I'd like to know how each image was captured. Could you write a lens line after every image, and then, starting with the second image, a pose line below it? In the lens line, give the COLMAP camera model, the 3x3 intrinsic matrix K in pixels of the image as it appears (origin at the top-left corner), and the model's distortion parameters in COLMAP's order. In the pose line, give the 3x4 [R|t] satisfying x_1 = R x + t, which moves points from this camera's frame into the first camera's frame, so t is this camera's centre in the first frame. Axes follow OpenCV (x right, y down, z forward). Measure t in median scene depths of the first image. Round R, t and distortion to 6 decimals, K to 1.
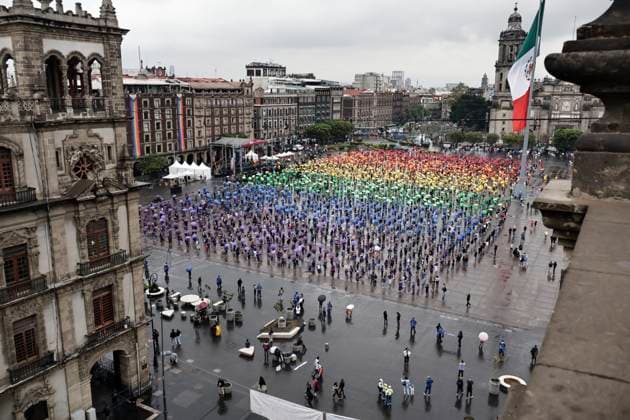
lens RADIAL K [[536.4, 0, 317.4], [0, 536.4, 208.1], [0, 0, 1]] dist [0.005801, 0.002477]
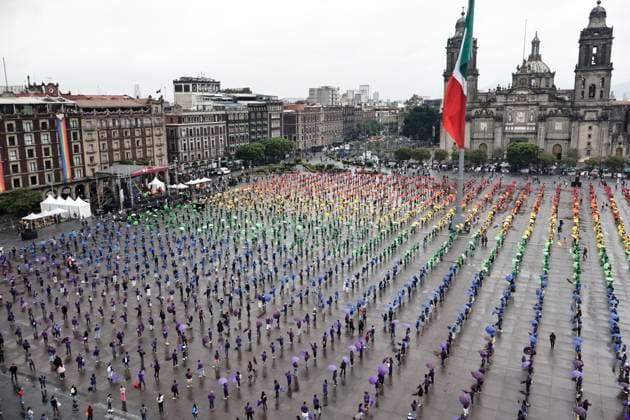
lens RADIAL K [[536.4, 0, 312.7], [0, 536.4, 209.6], [0, 0, 1]] dist [0.005801, 0.002477]
pose [[0.998733, -0.030328, 0.040147, 0.067851], [0.031300, 0.999226, -0.023815, -0.021797], [-0.039394, 0.025041, 0.998910, 0.103420]]
